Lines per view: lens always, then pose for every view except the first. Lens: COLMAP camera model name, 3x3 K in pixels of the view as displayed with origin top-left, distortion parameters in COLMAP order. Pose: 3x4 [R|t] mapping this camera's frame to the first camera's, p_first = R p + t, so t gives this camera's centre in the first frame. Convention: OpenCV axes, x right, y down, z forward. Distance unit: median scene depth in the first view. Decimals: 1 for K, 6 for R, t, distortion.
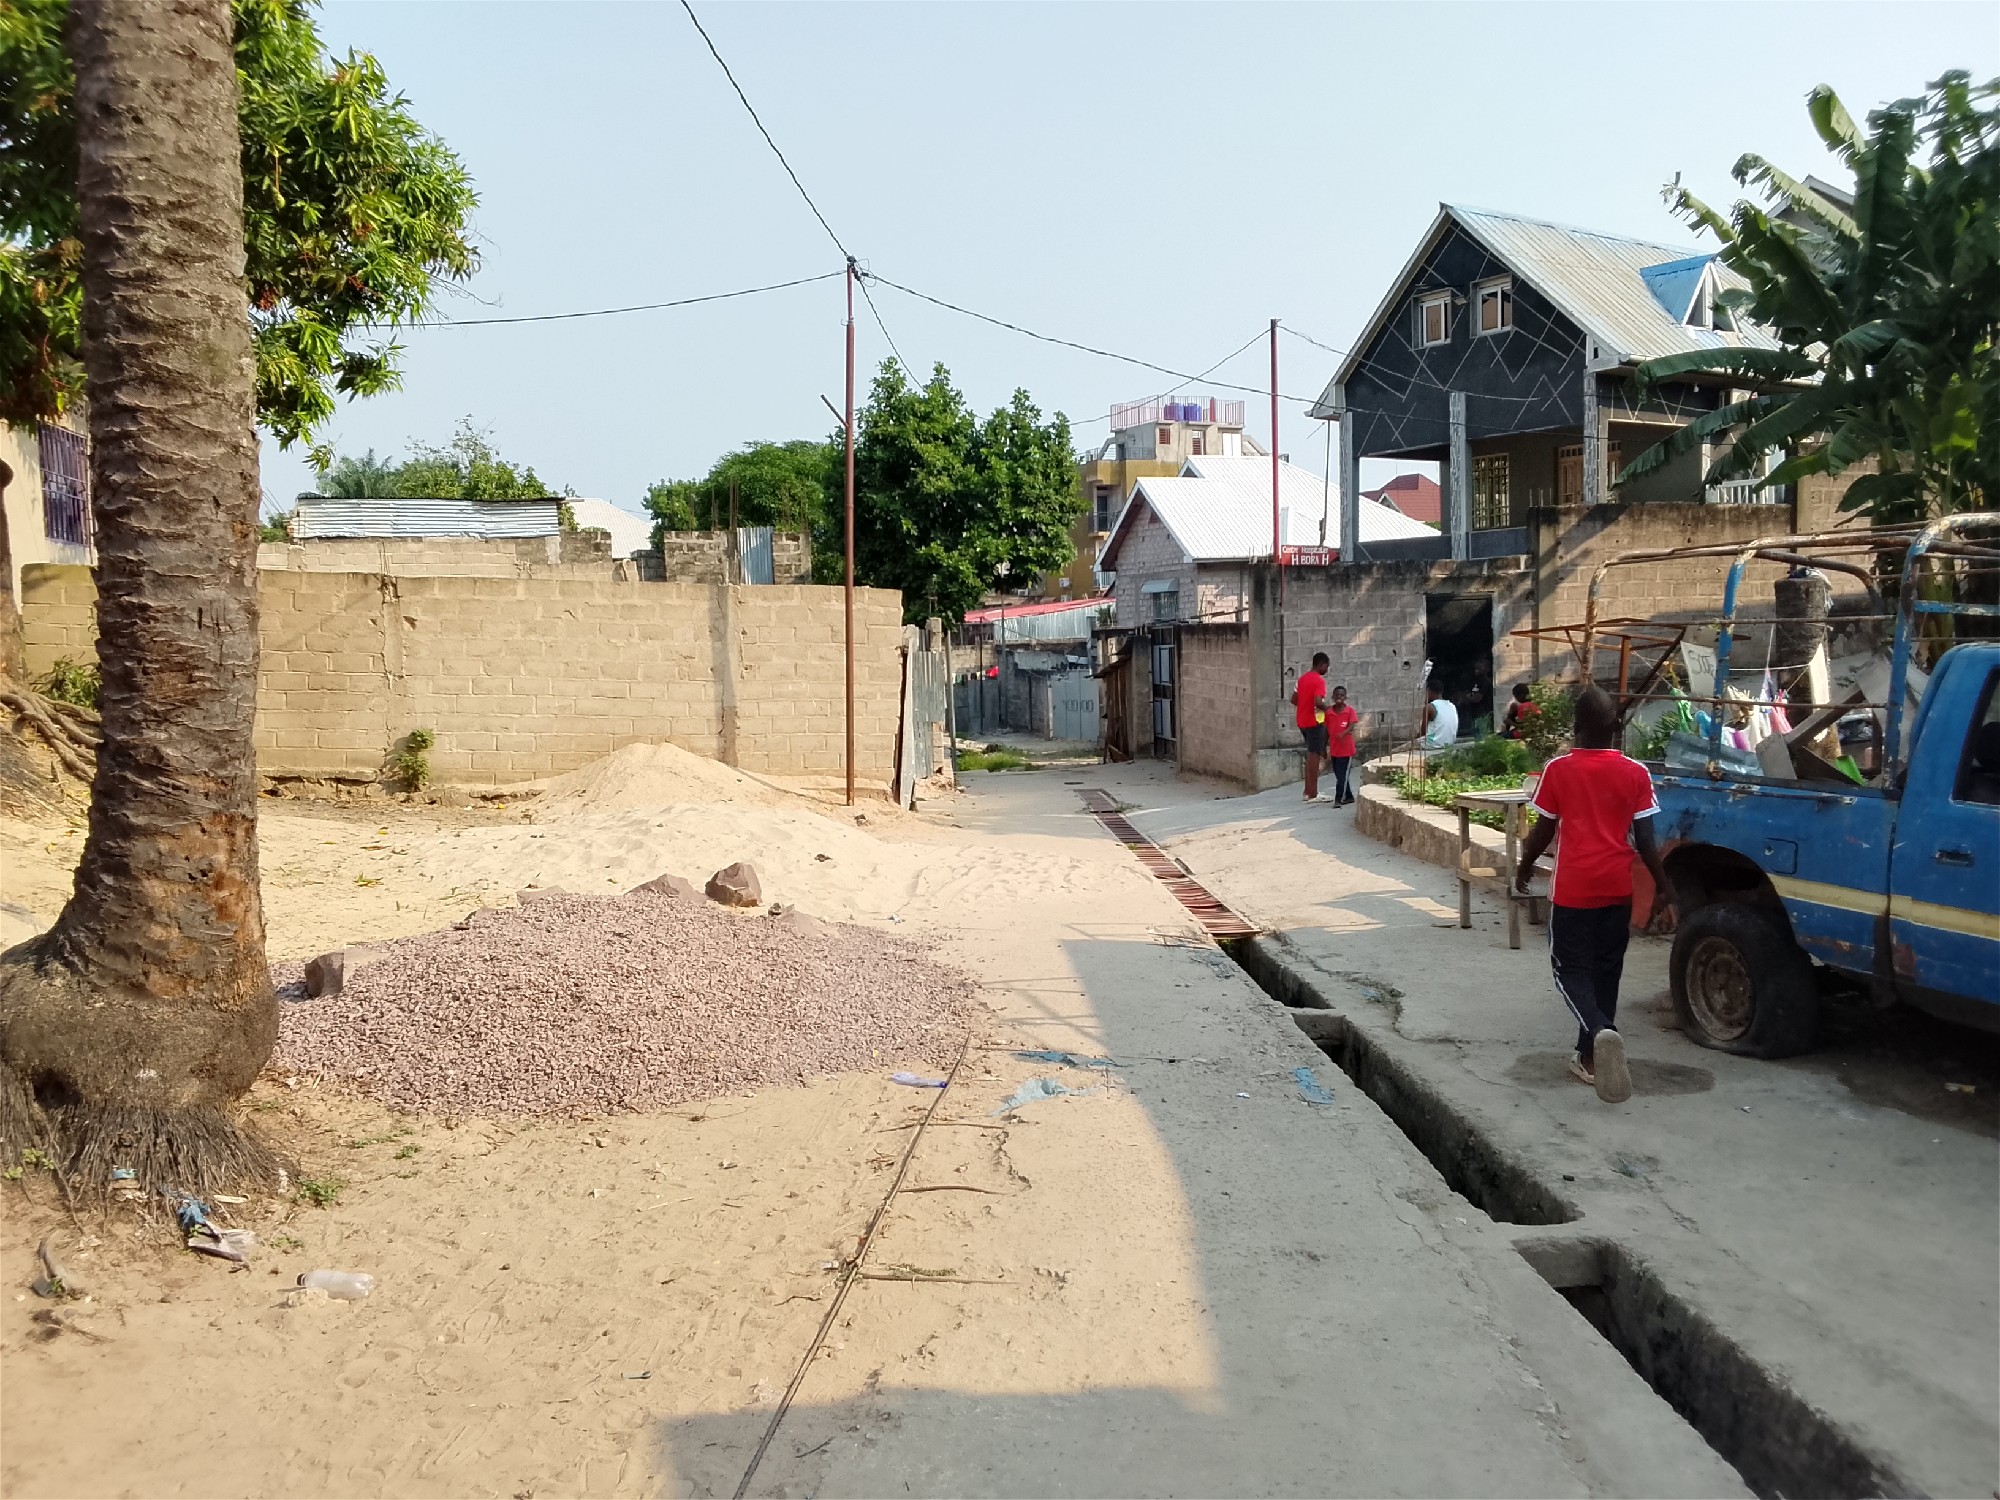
lens RADIAL K [[1614.8, 0, 1003.7], [0, 1614.8, 721.9], [0, 0, 1]] dist [0.134608, -0.221691]
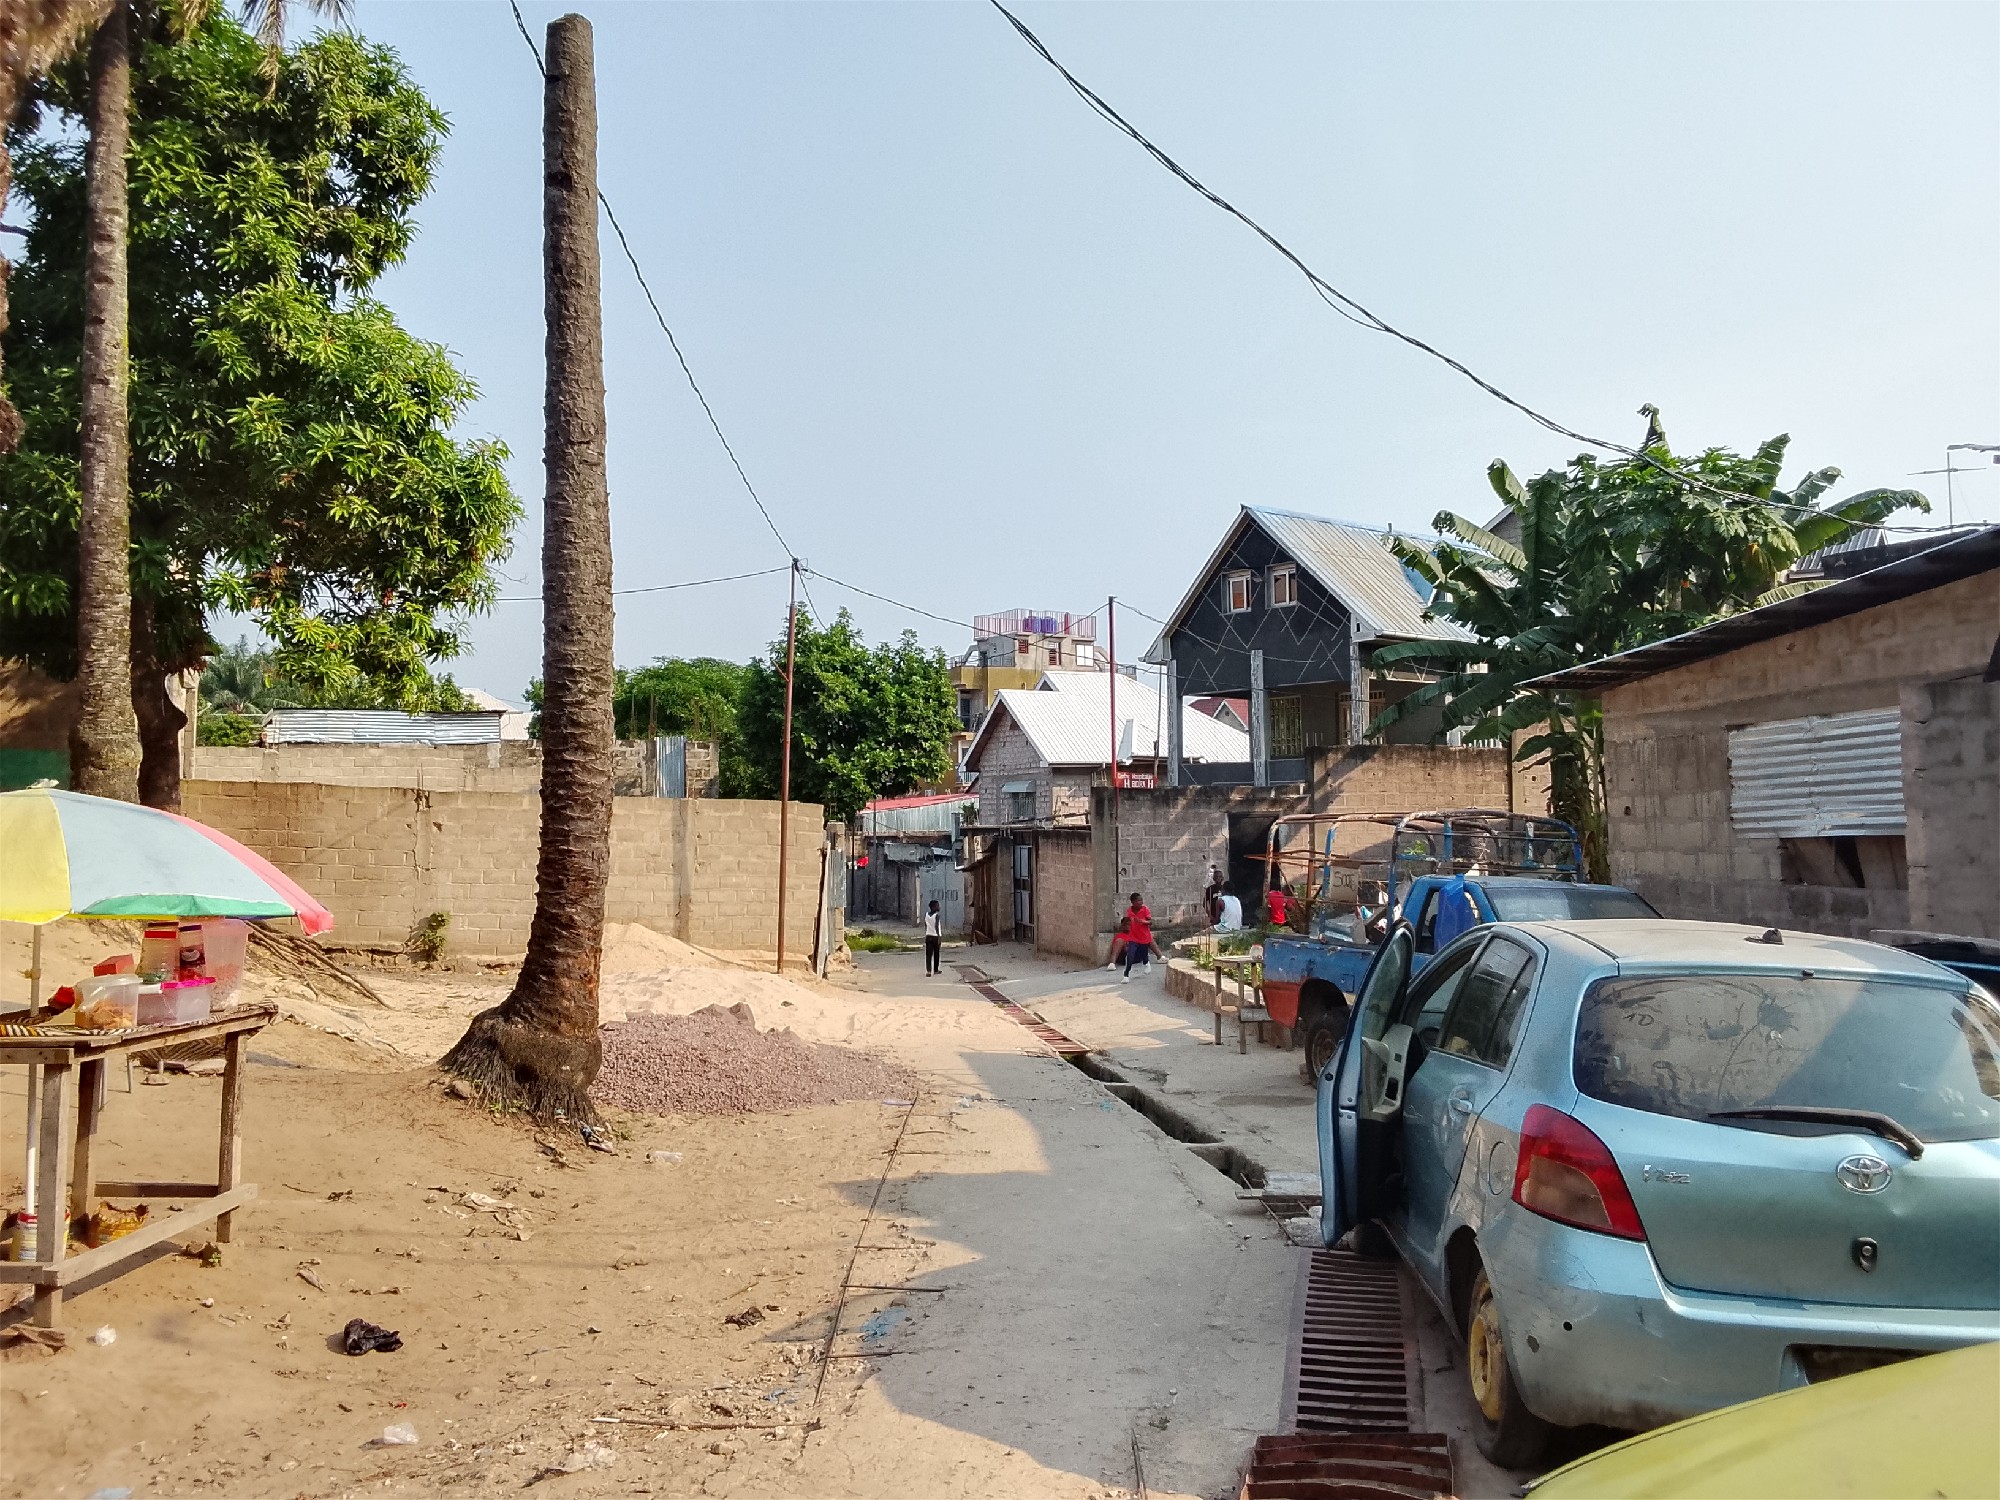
lens RADIAL K [[1614.8, 0, 1003.7], [0, 1614.8, 721.9], [0, 0, 1]] dist [0.134608, -0.221691]
pose [[0.995941, 0.021813, 0.087328, -0.028757], [-0.011574, 0.993172, -0.116087, 0.000921], [-0.089264, 0.114605, 0.989393, -0.247691]]
